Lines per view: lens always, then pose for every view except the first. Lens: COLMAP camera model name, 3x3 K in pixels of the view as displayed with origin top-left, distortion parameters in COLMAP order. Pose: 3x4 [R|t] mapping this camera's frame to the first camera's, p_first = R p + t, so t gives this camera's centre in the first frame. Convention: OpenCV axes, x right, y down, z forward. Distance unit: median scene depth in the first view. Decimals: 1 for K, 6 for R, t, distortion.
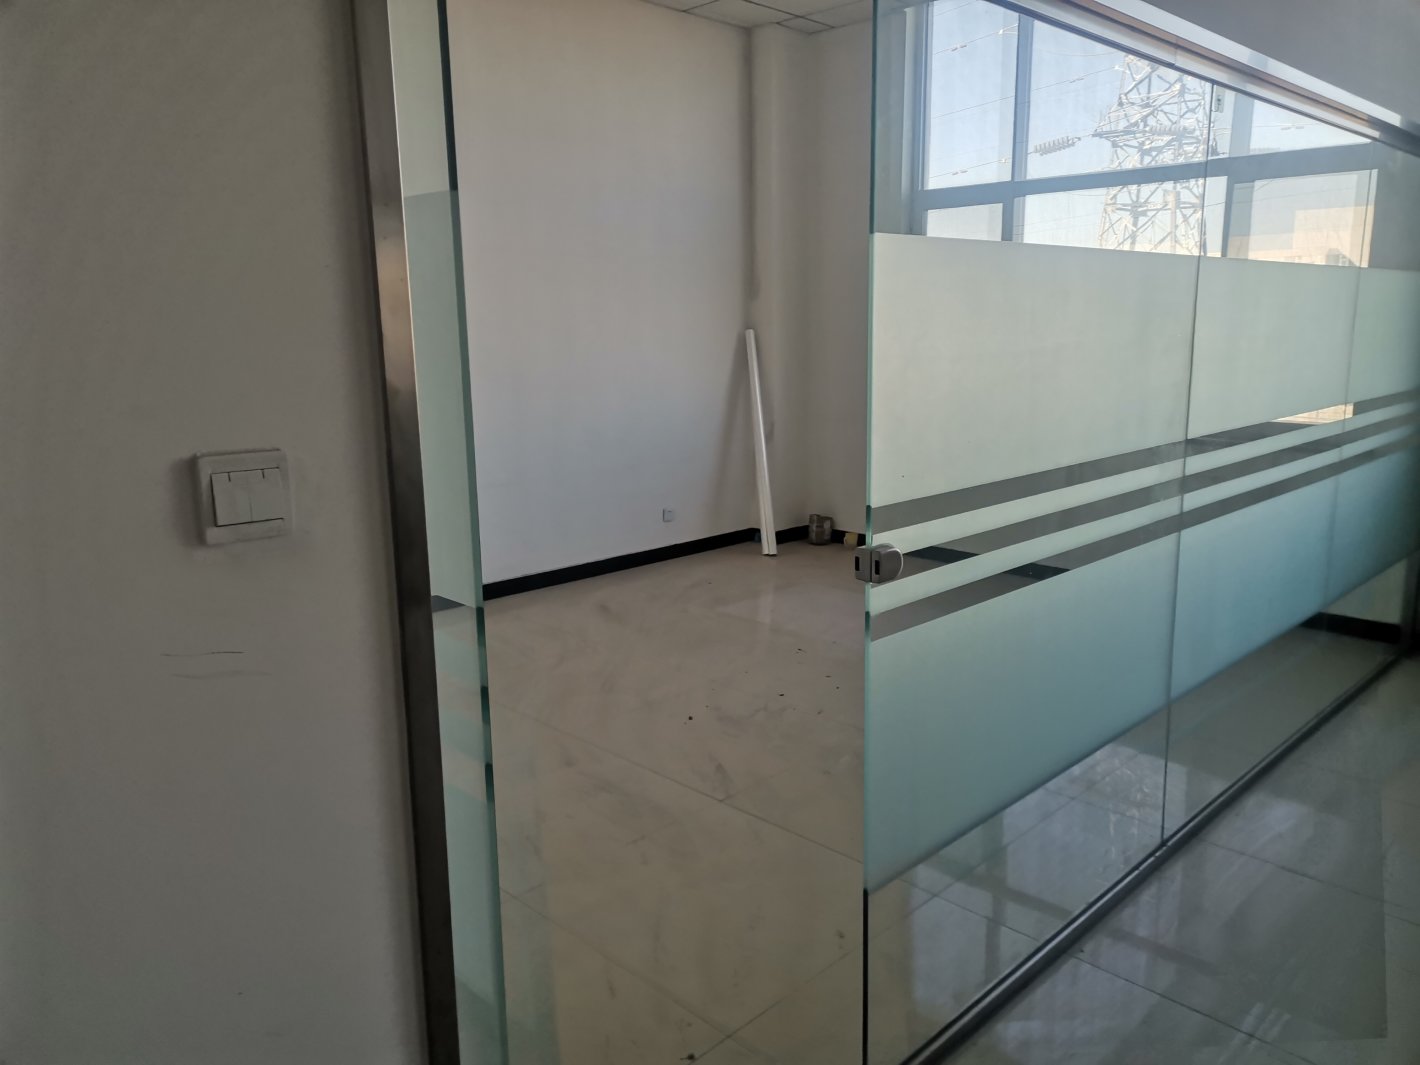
lens RADIAL K [[1064.9, 0, 714.0], [0, 1064.9, 527.4], [0, 0, 1]] dist [0.026579, -0.016945]
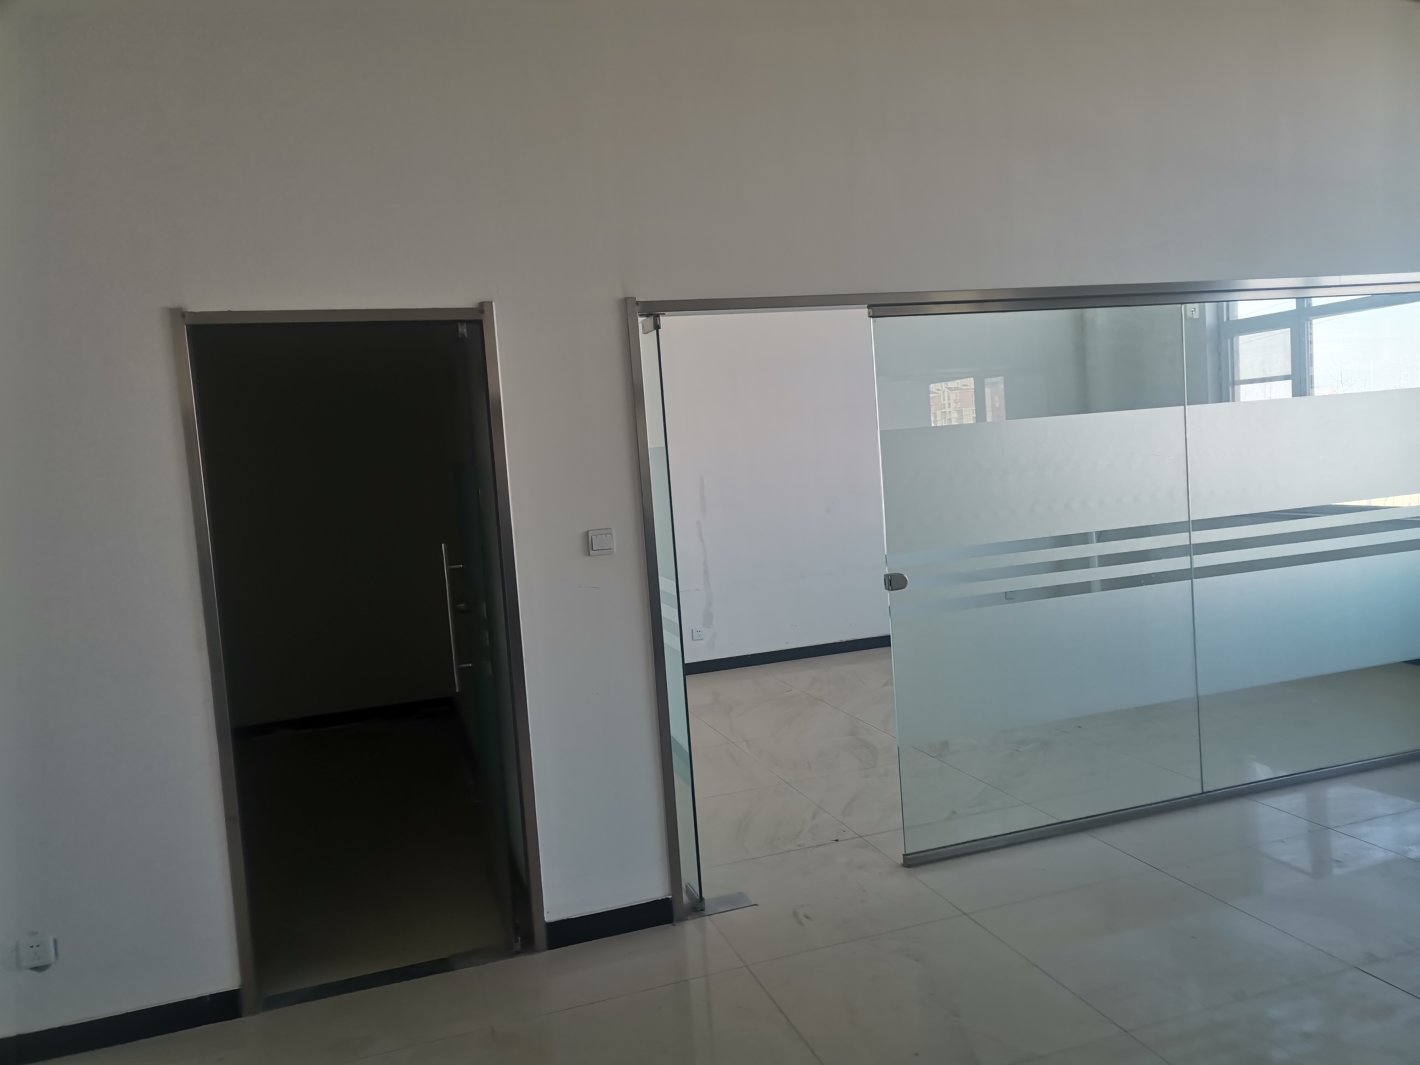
lens RADIAL K [[1064.9, 0, 717.0], [0, 1064.9, 531.4], [0, 0, 1]] dist [0.026579, -0.016945]
pose [[0.891942, -0.023892, -0.451519, 0.524179], [-0.019242, 0.995693, -0.090697, 0.087265], [0.451741, 0.089584, 0.887640, -0.682780]]
